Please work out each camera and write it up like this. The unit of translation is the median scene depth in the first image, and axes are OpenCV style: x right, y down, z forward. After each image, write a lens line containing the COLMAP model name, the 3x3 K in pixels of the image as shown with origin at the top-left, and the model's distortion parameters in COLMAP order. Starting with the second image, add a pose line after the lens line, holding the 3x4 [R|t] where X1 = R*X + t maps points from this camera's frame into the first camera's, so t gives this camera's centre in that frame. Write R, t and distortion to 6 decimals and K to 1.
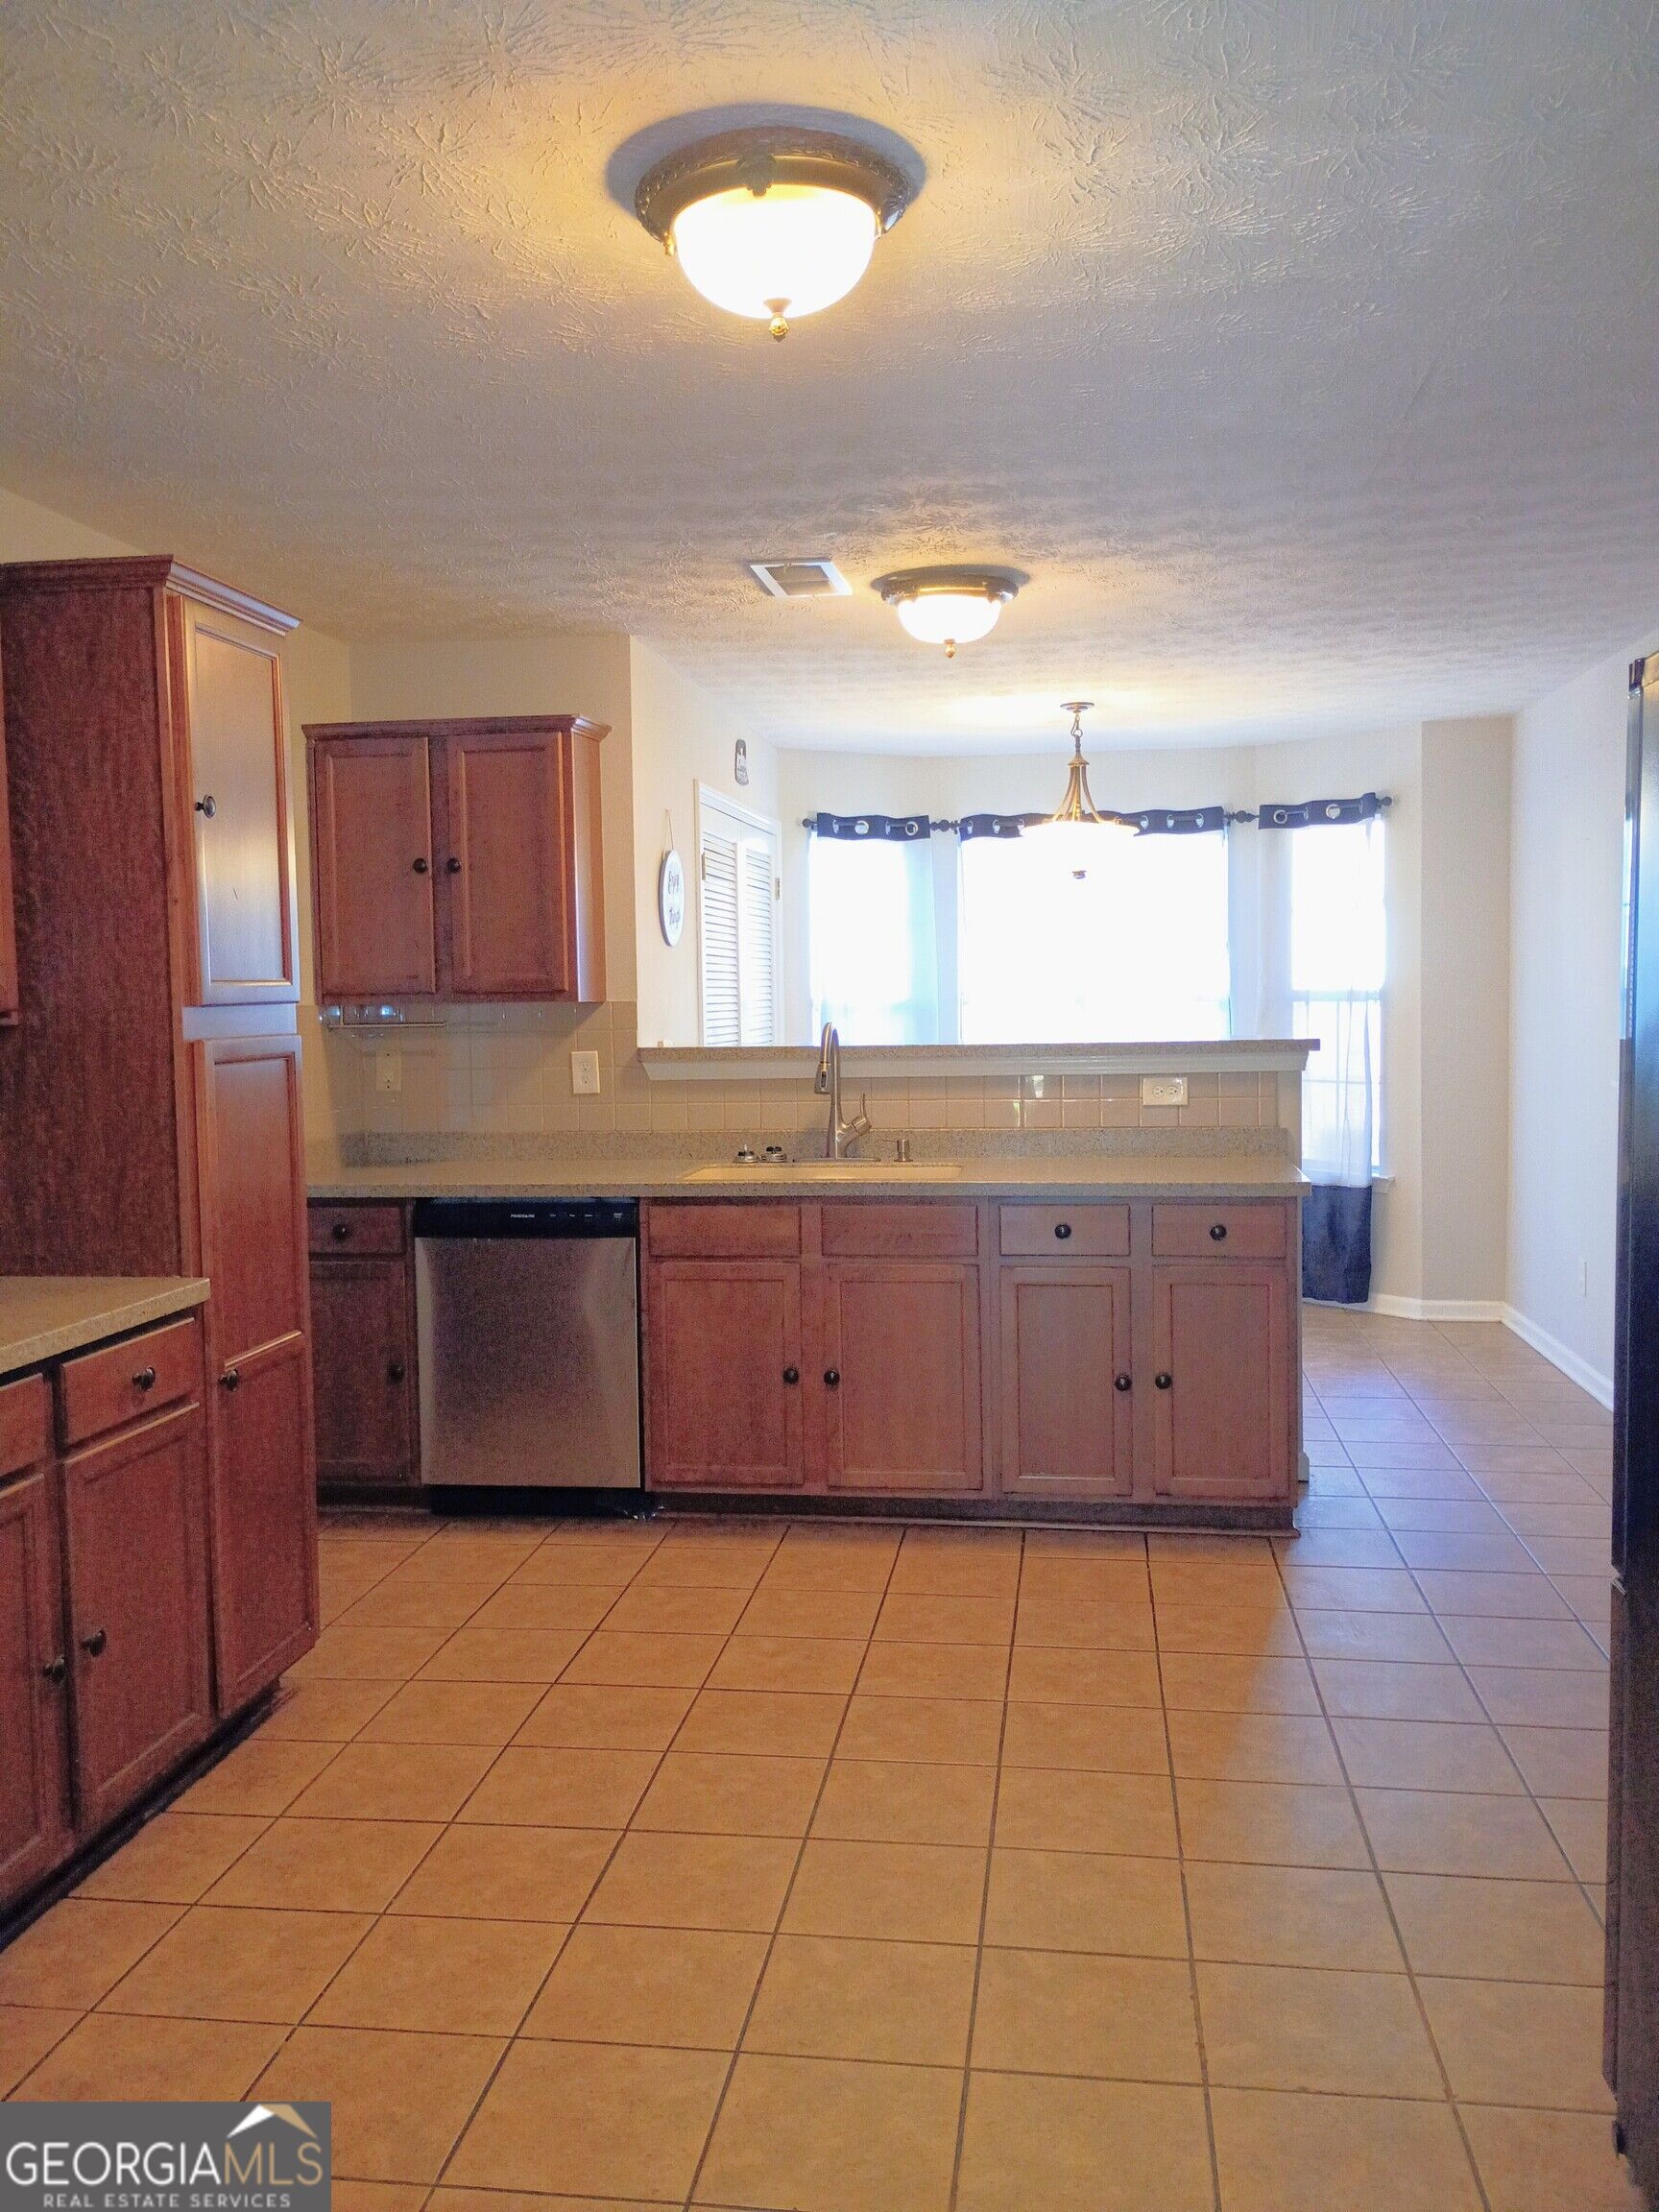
lens RADIAL K [[1827.9, 0, 821.1], [0, 1827.9, 1101.8], [0, 0, 1]] dist [0.068337, -0.097112]
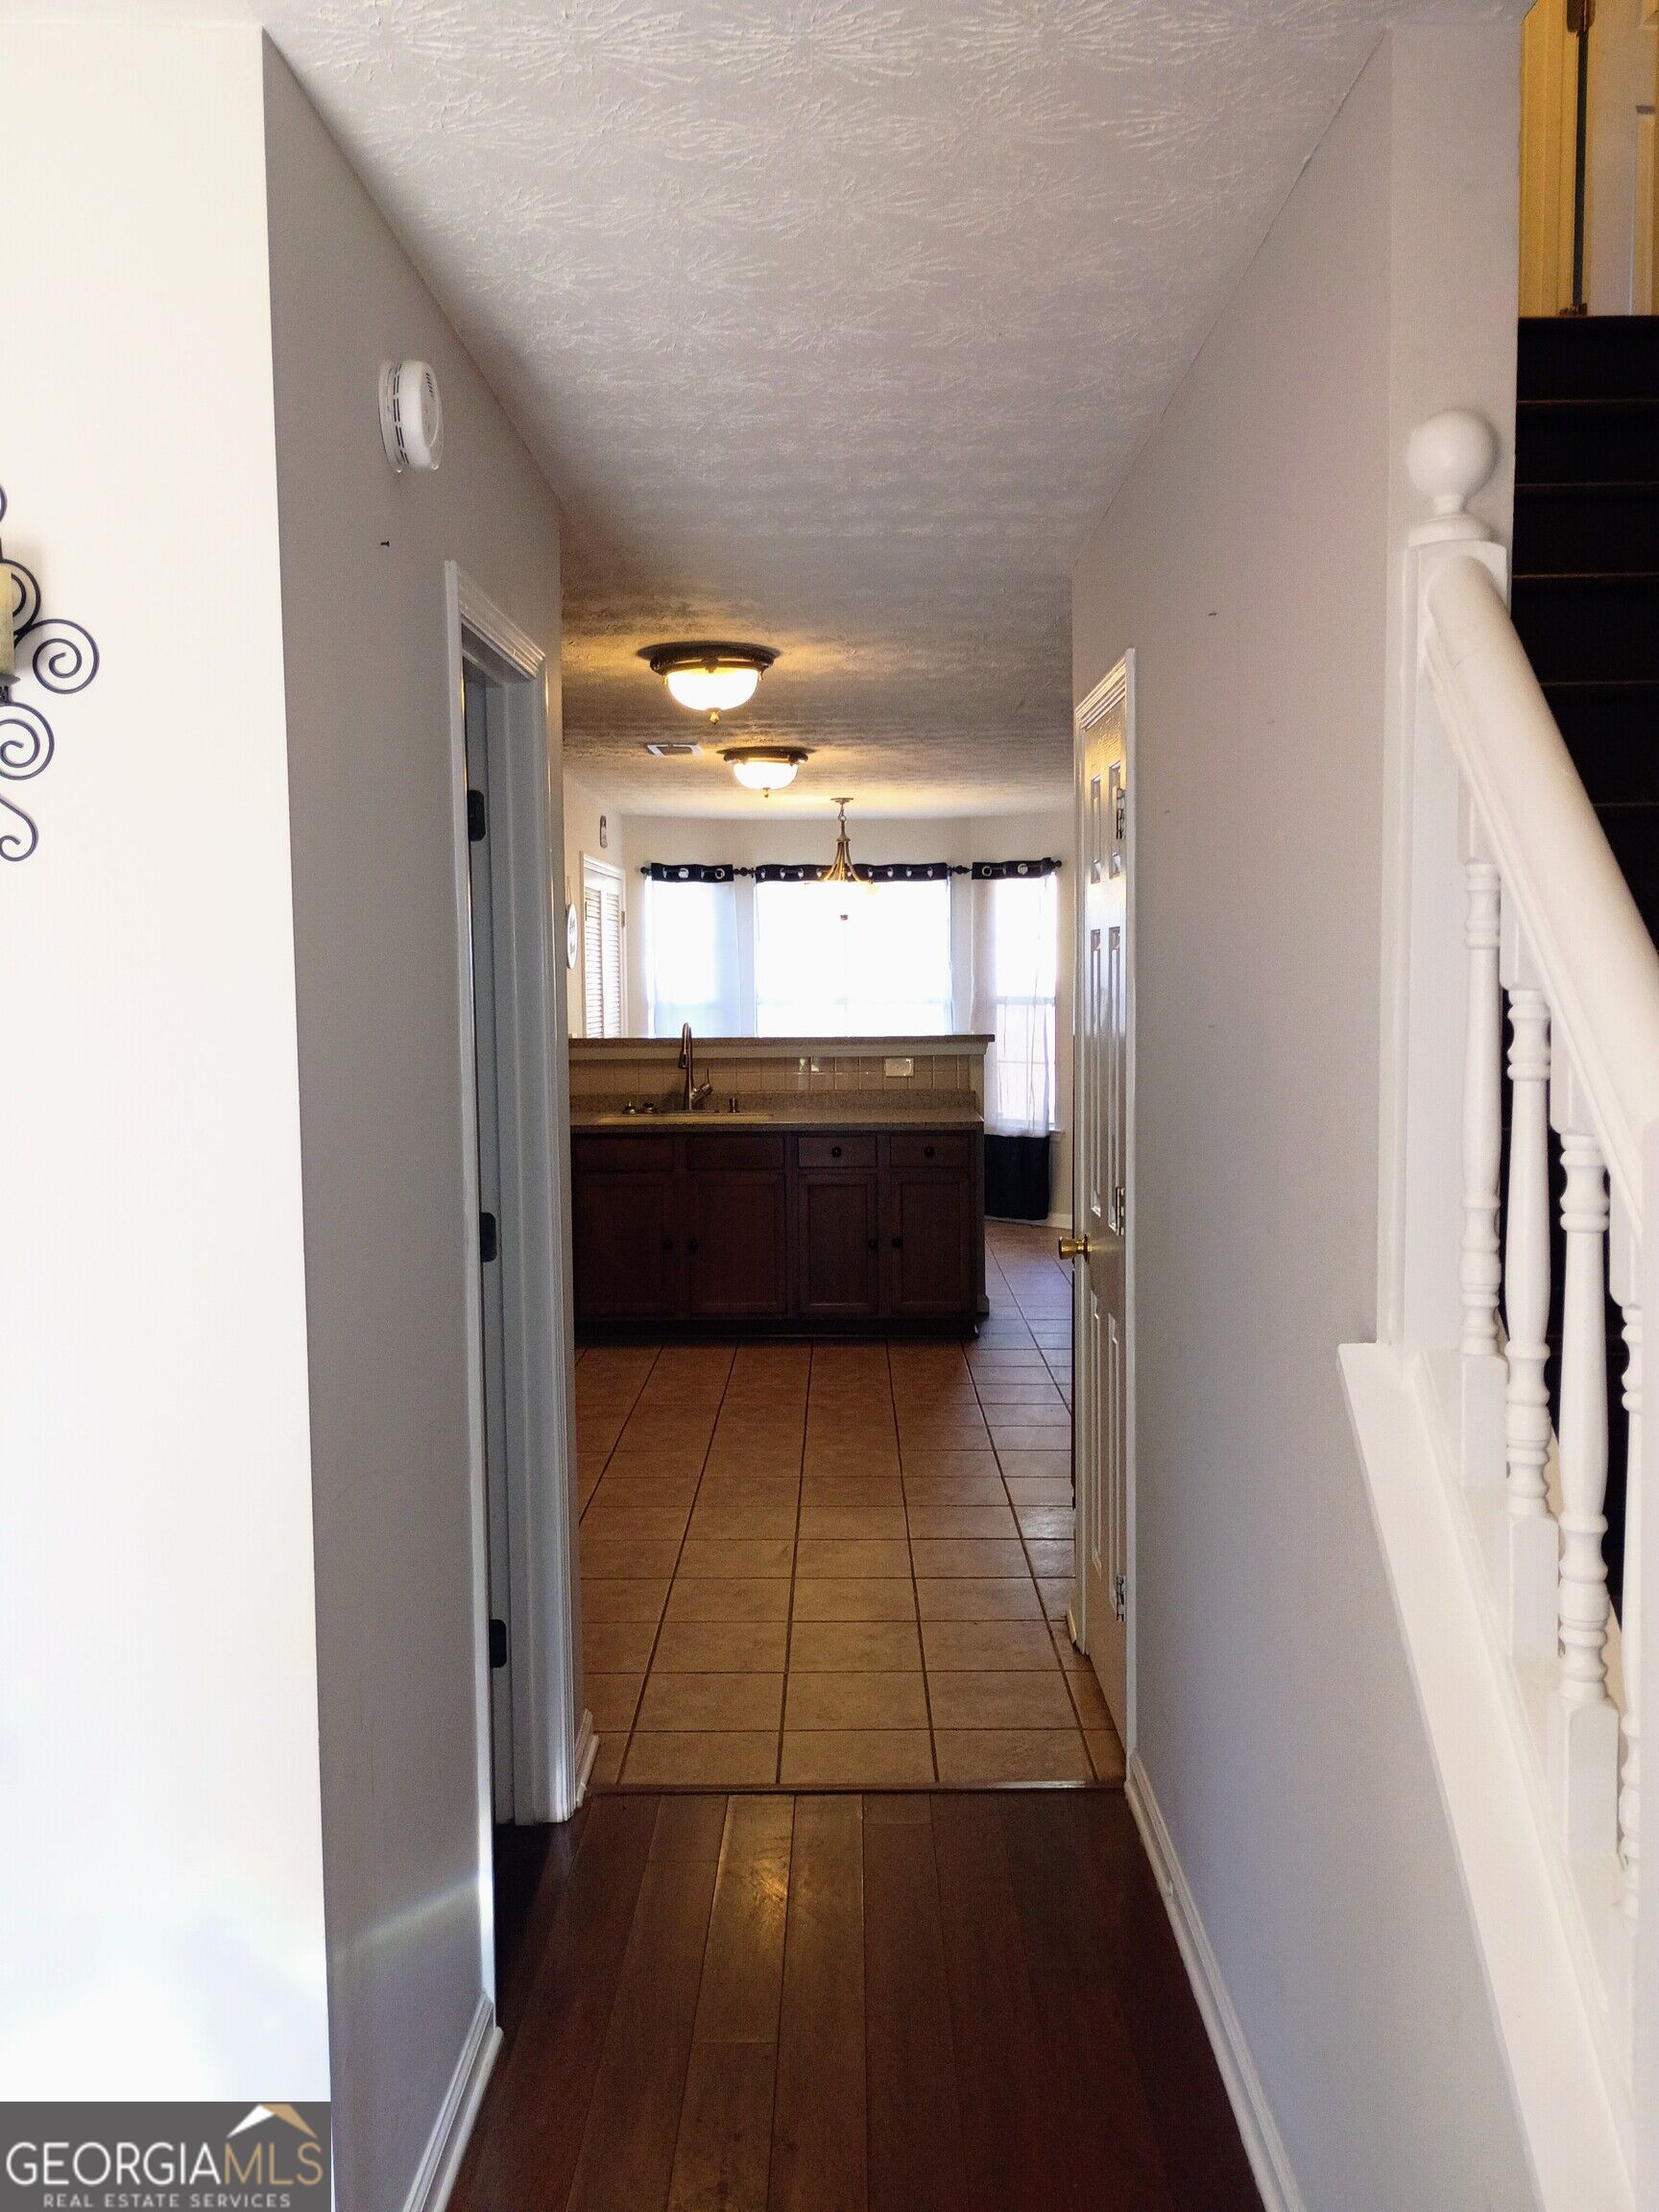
lens RADIAL K [[1827.9, 0, 821.1], [0, 1827.9, 1101.8], [0, 0, 1]] dist [0.068337, -0.097112]
pose [[0.991467, -0.002351, 0.130339, -0.070521], [0.001172, 0.999958, 0.009120, 0.008086], [-0.130355, -0.008889, 0.991428, -0.461025]]
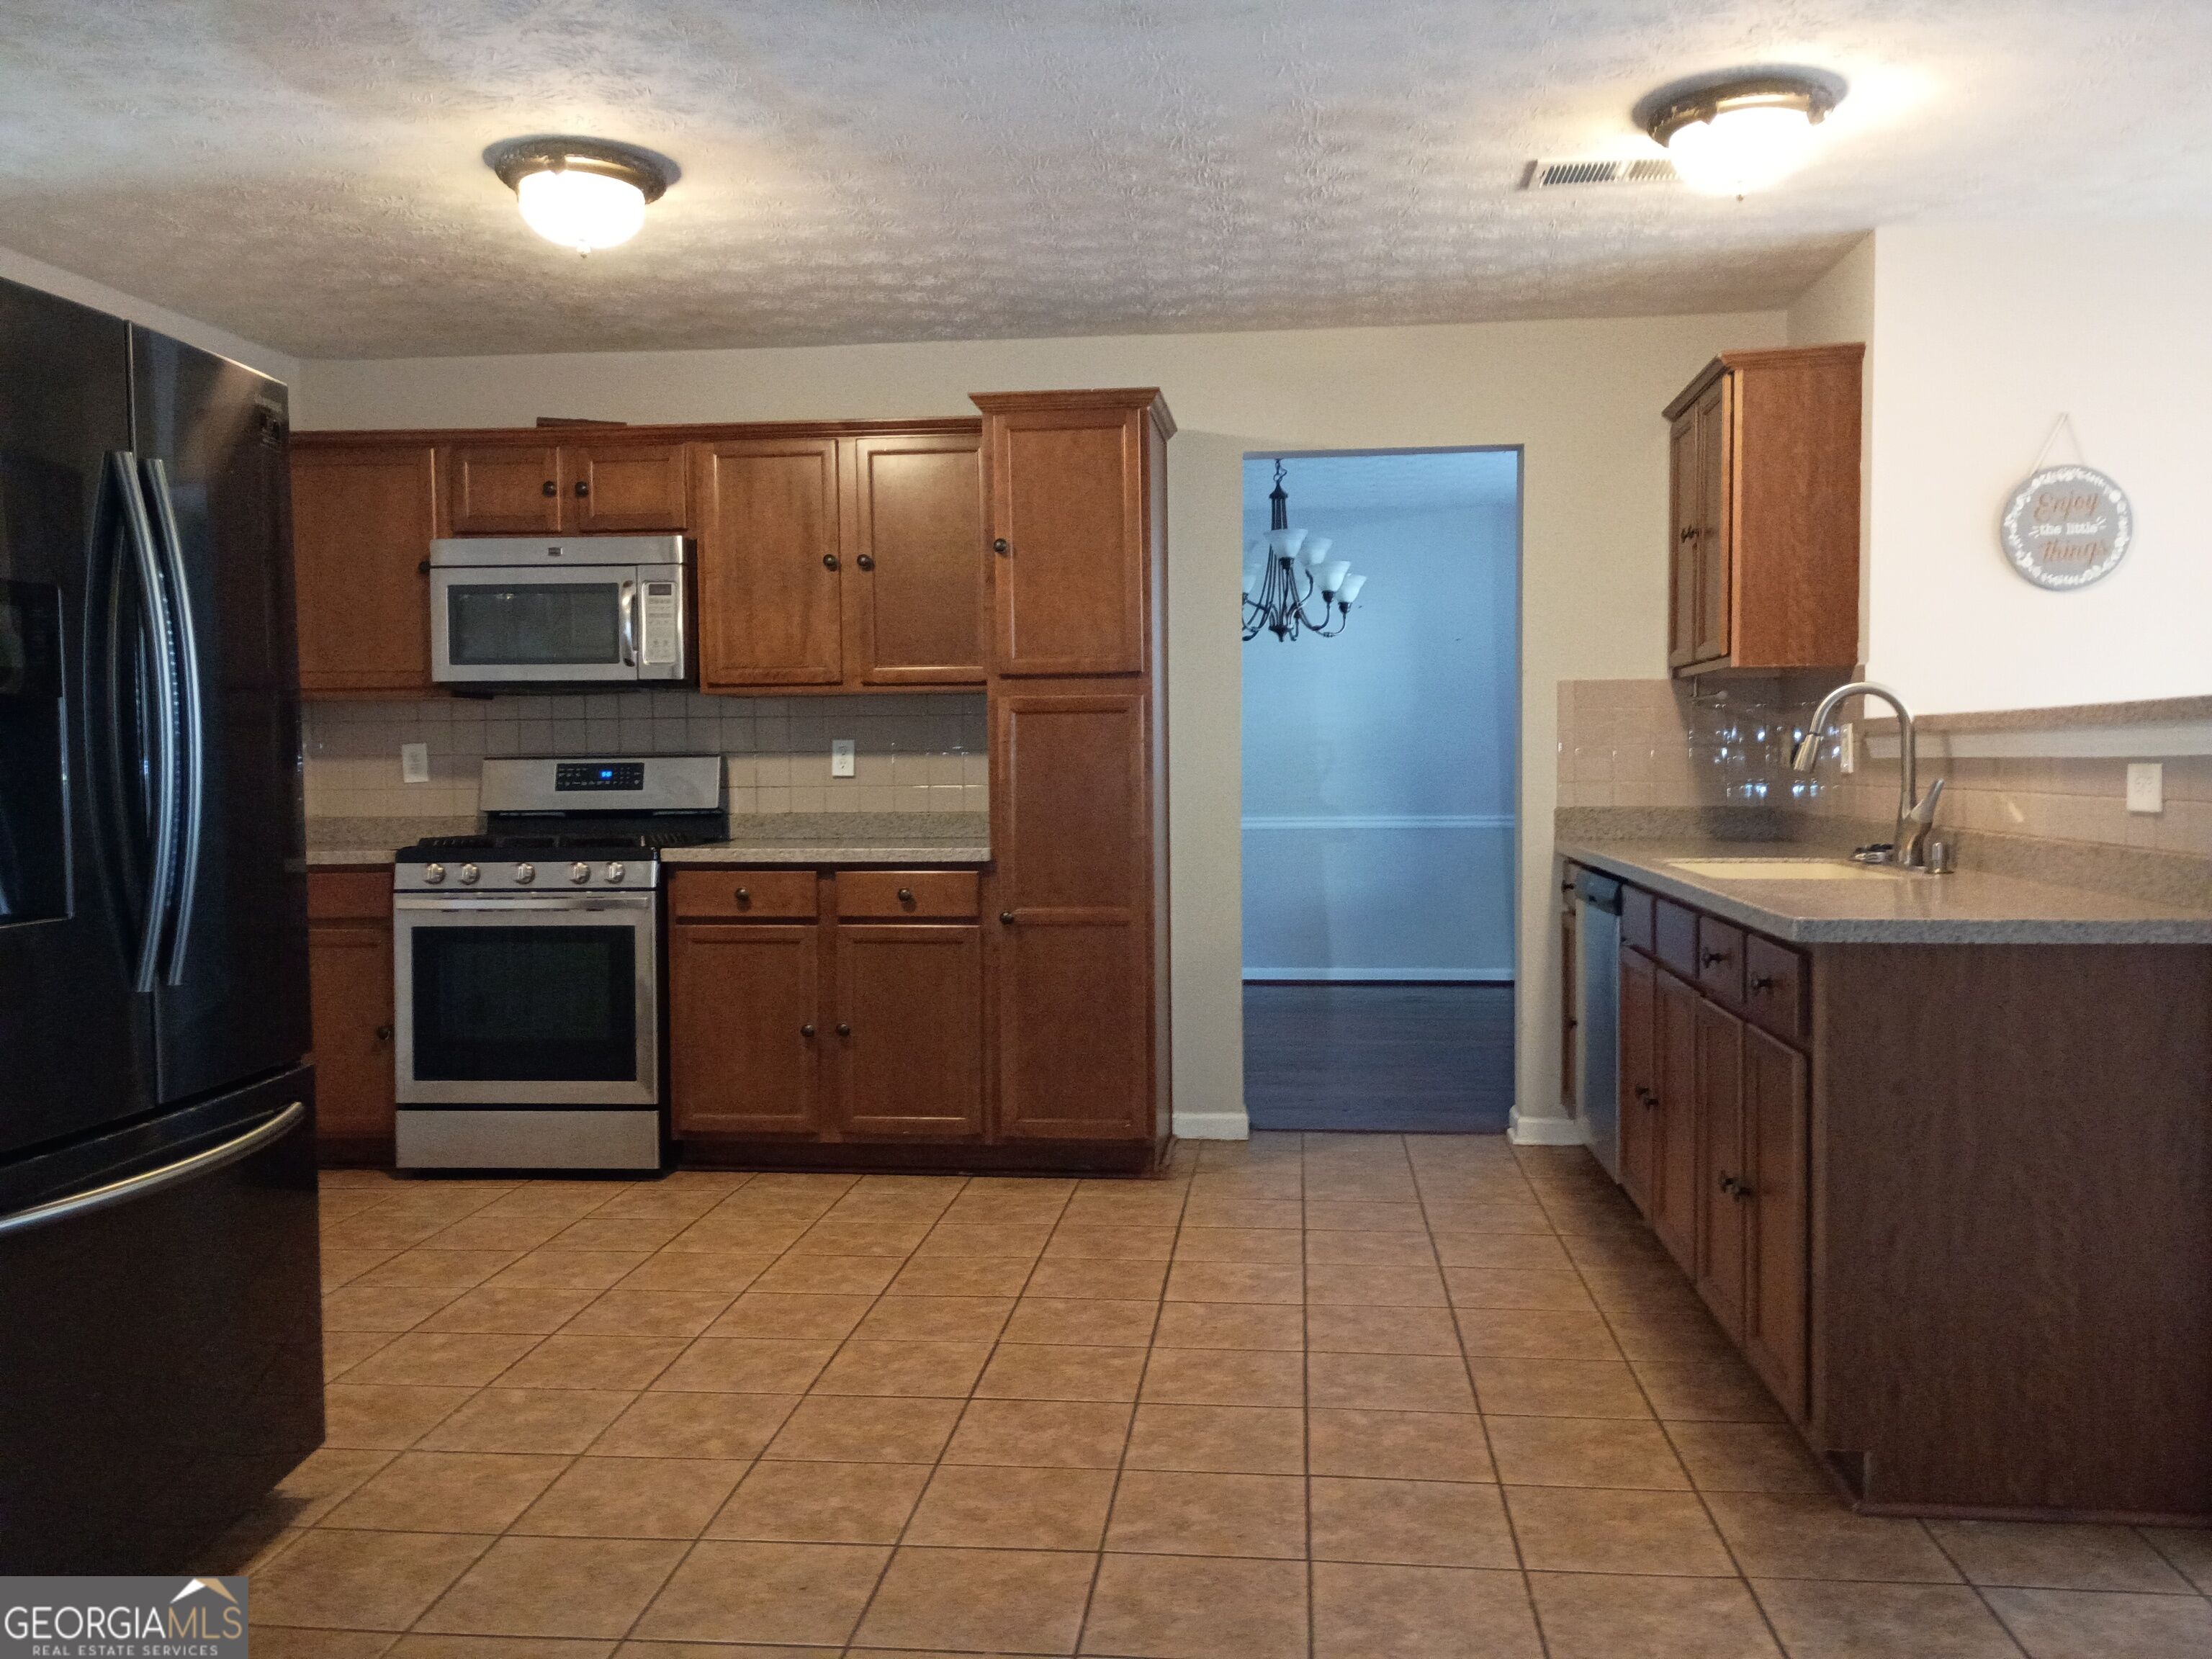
lens RADIAL K [[1830.0, 0, 1096.9], [0, 1830.0, 836.4], [0, 0, 1]] dist [0.046099, 0.000184]
pose [[0.033870, 0.061647, -0.997523, 0.645287], [-0.053808, 0.996761, 0.059773, -0.006432], [0.997977, 0.051650, 0.037078, 0.547826]]
